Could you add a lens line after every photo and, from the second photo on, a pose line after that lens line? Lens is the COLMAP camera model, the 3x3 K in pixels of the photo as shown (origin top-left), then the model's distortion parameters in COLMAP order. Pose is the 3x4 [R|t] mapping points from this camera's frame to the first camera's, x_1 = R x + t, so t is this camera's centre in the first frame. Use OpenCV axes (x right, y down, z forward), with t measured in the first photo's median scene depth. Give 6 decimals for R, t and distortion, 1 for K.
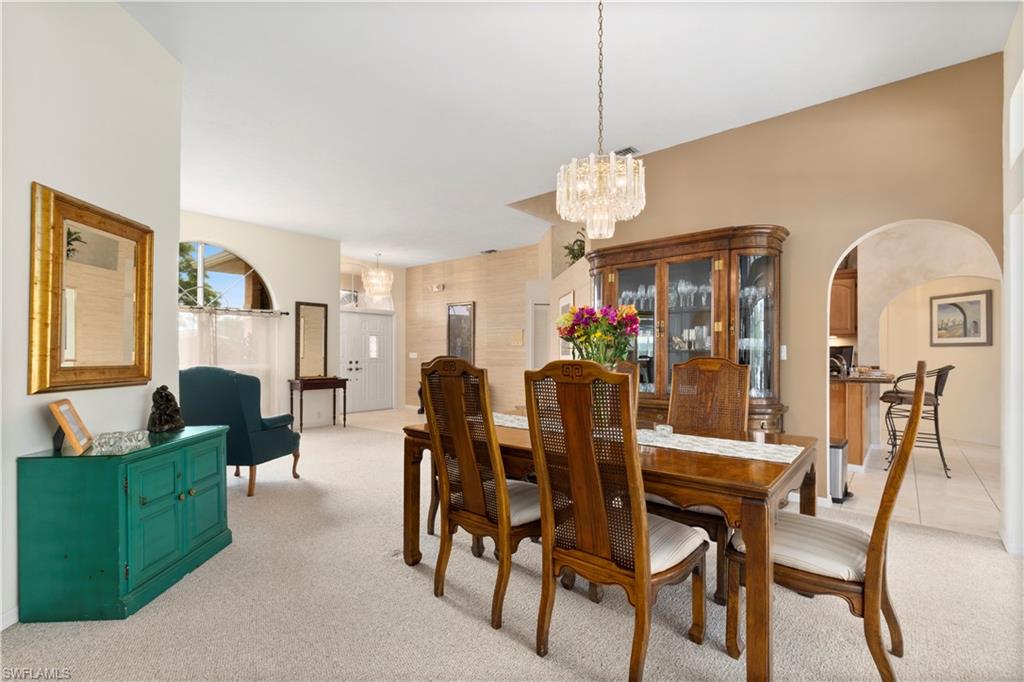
lens RADIAL K [[470.3, 0, 515.3], [0, 470.3, 355.7], [0, 0, 1]] dist [0.000485, 0.000274]
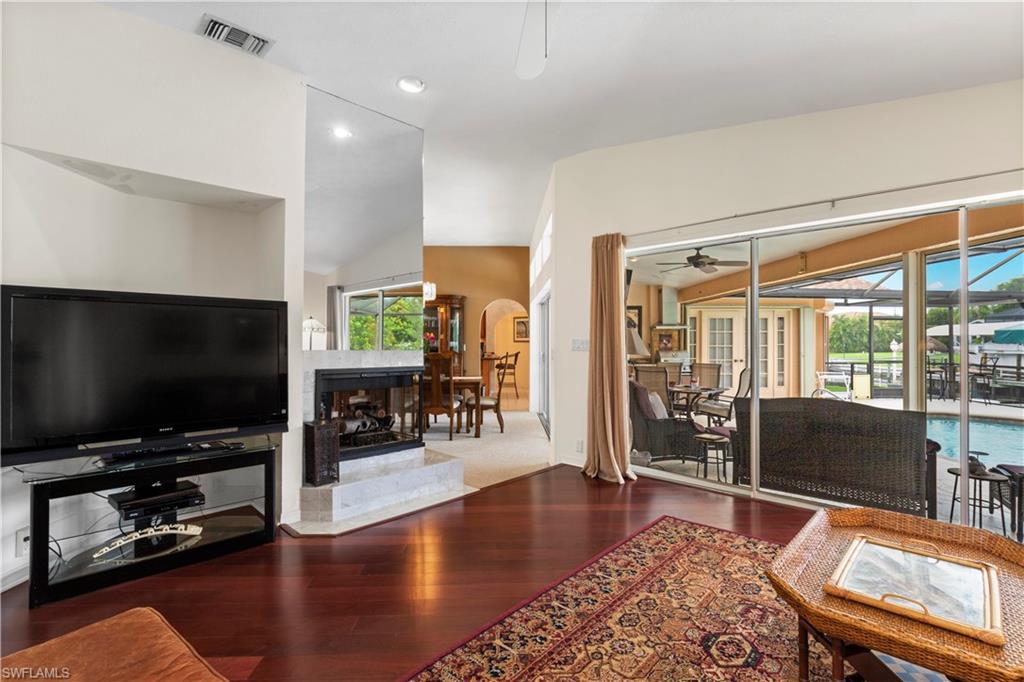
lens RADIAL K [[470.3, 0, 515.3], [0, 470.3, 355.7], [0, 0, 1]] dist [0.000485, 0.000274]
pose [[0.755152, -0.021444, 0.655199, -0.807293], [0.003609, 0.999586, 0.028556, -0.033004], [-0.655540, -0.019200, 0.754916, -0.978621]]
